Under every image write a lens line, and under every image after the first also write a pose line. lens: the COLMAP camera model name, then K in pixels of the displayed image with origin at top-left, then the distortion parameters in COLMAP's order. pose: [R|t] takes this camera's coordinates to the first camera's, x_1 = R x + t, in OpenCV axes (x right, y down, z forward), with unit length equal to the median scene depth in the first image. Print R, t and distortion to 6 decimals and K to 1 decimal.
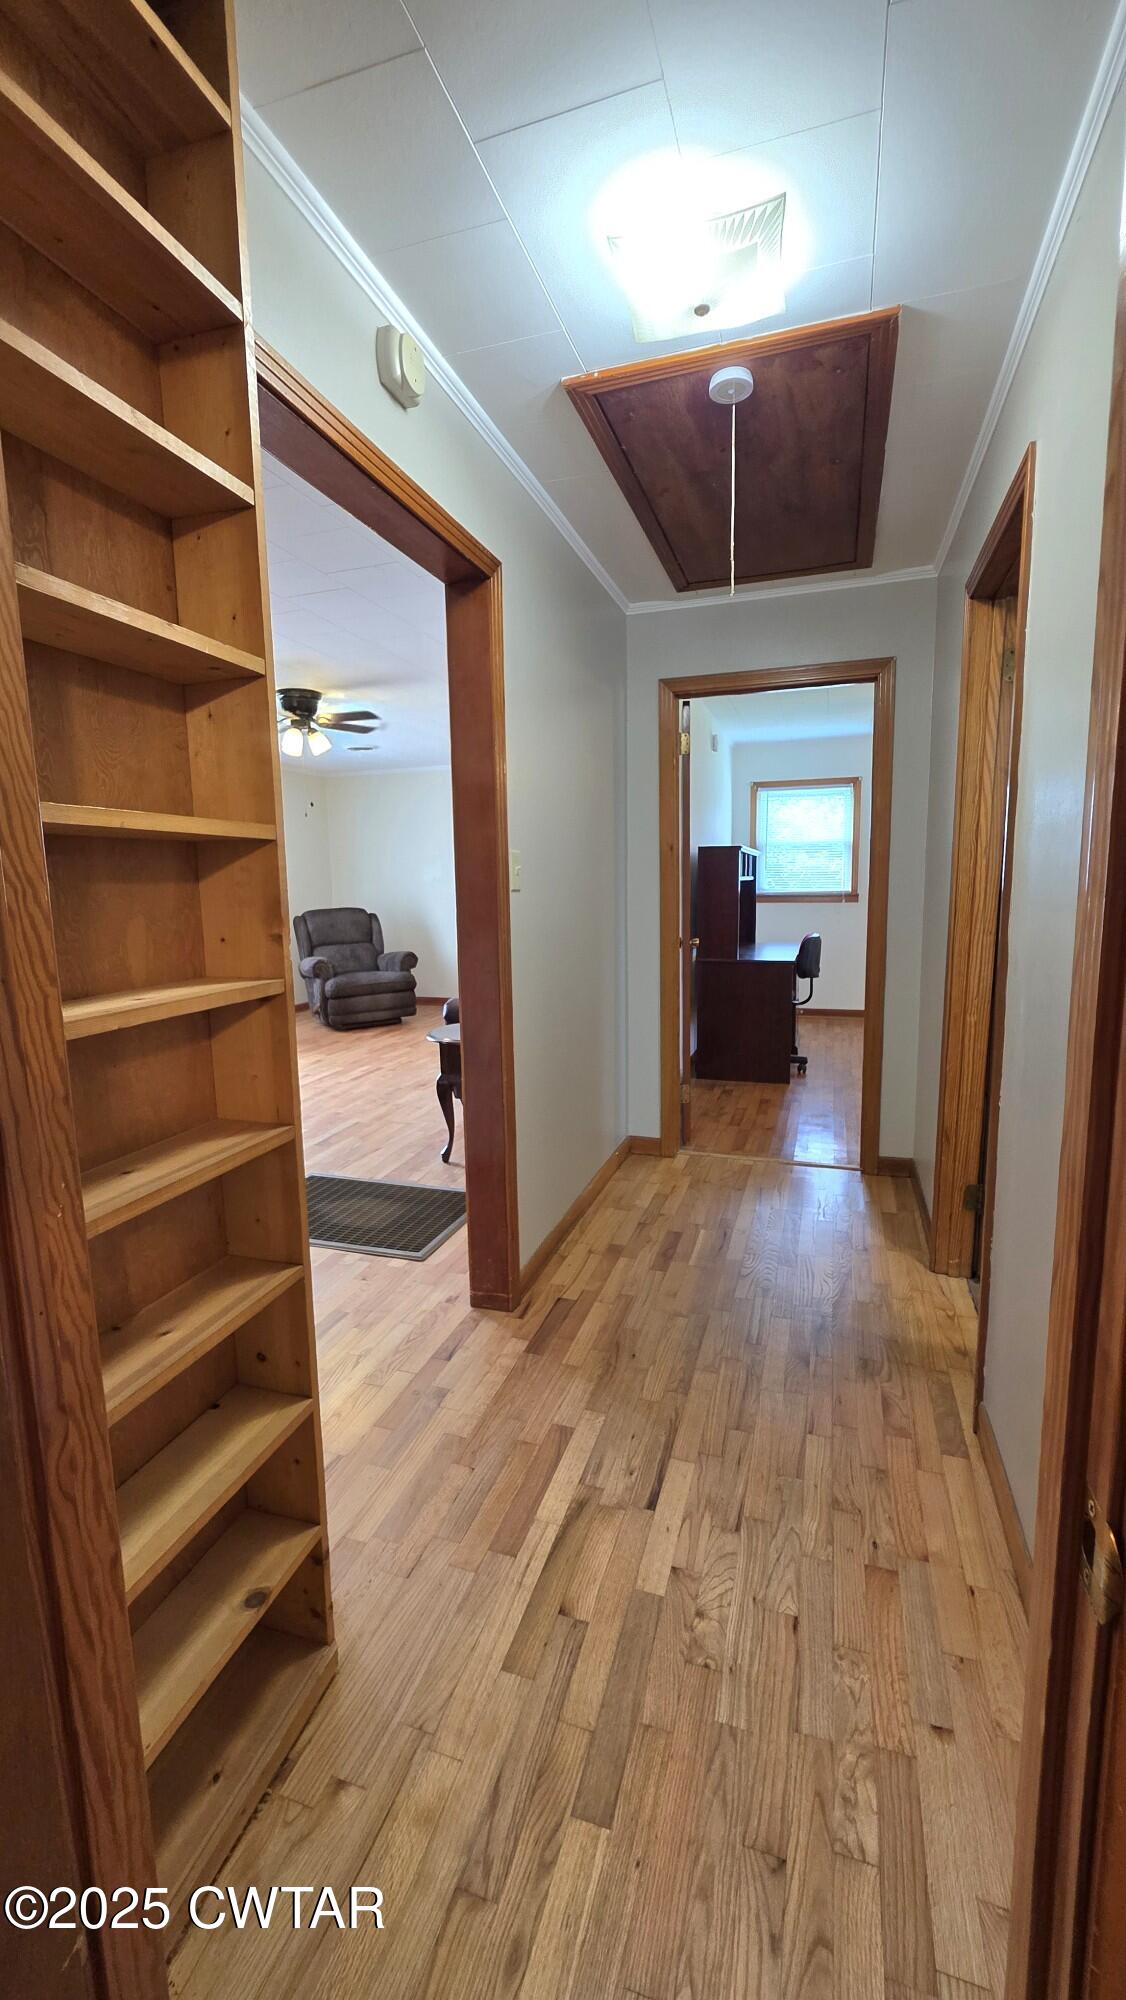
lens RADIAL K [[798.6, 0, 565.8], [0, 798.6, 974.5], [0, 0, 1]] dist [0.001280, 0.000124]
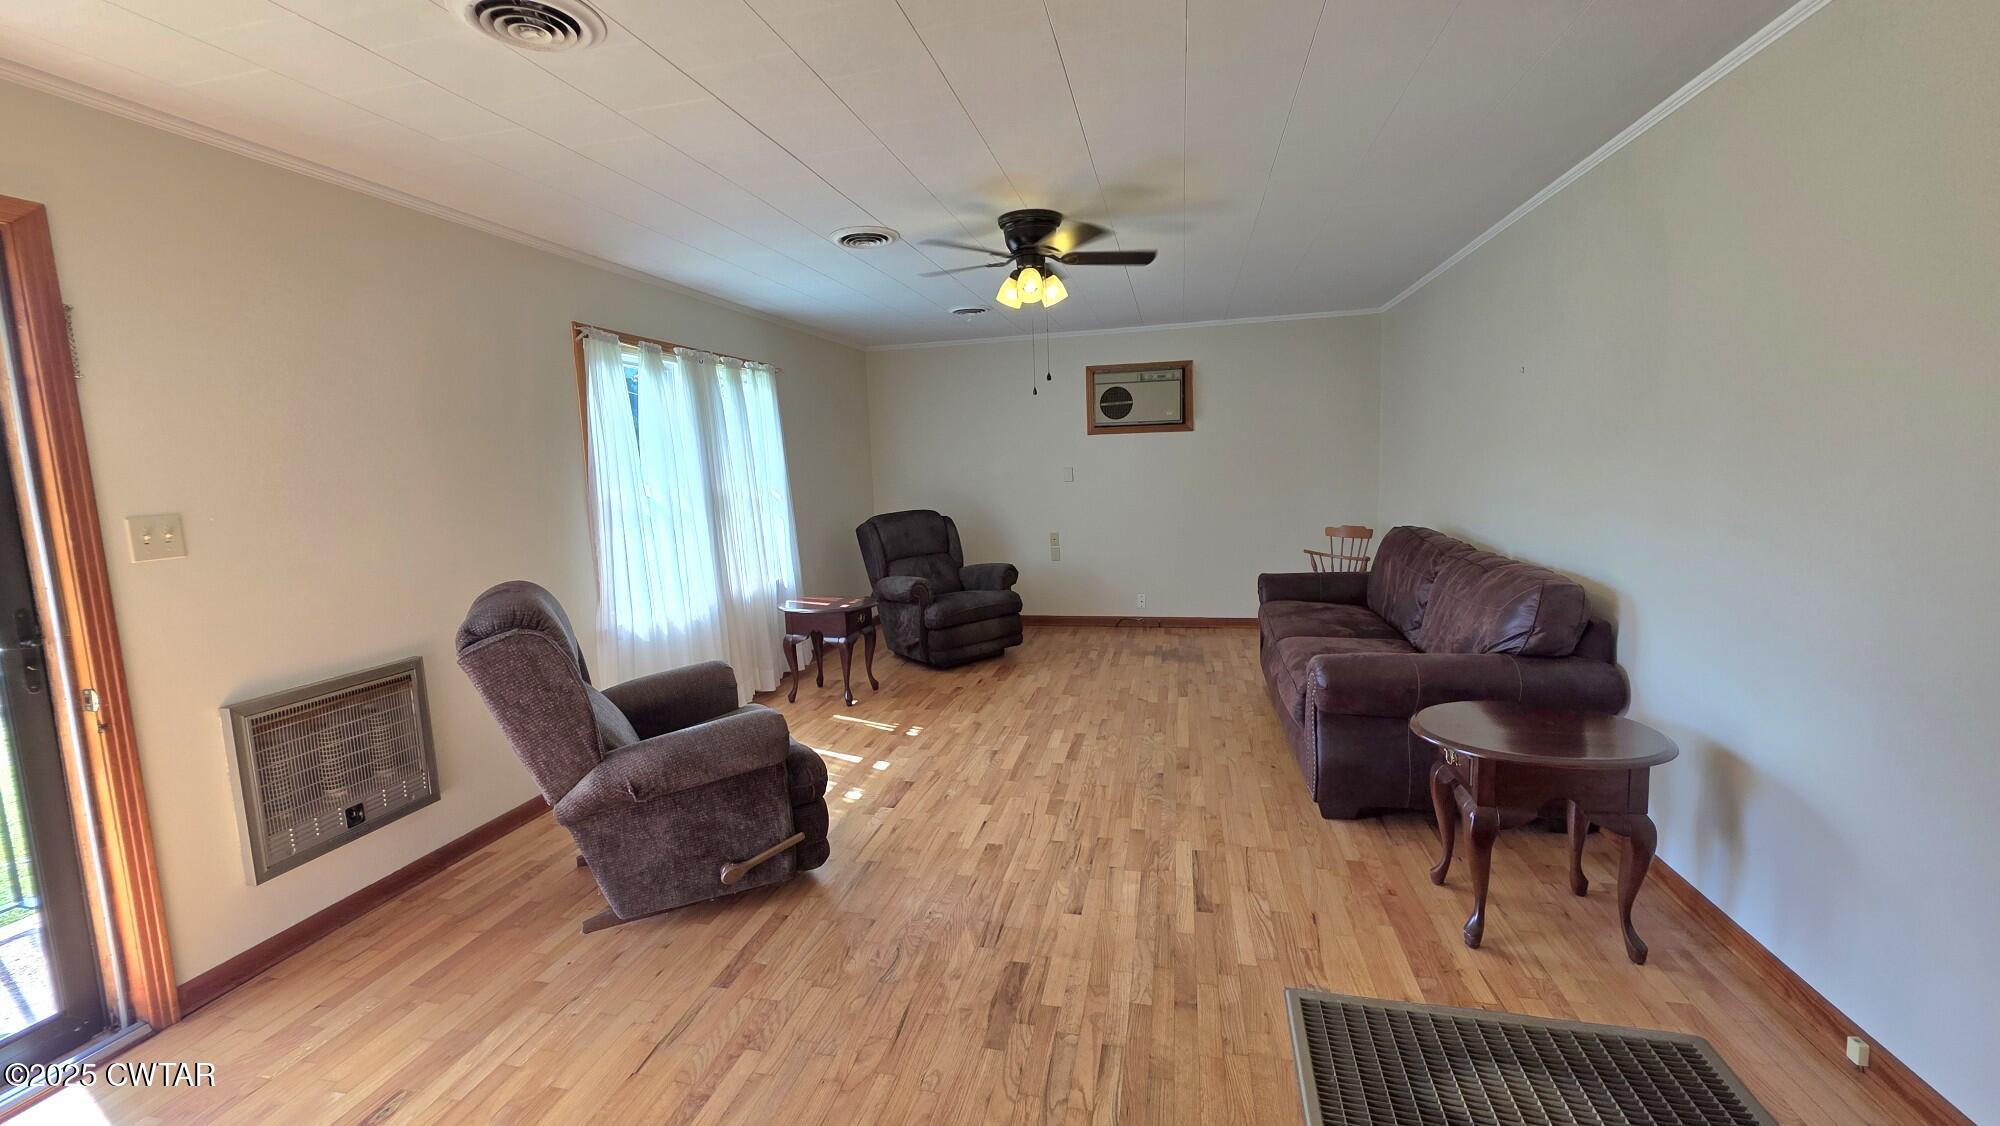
lens RADIAL K [[798.6, 0, 991.4], [0, 798.6, 547.0], [0, 0, 1]] dist [0.001280, 0.000124]
pose [[0.996649, -0.028109, 0.076813, -0.286923], [0.028970, 0.999529, -0.010115, -0.039895], [-0.076492, 0.012306, 0.996994, 0.211061]]
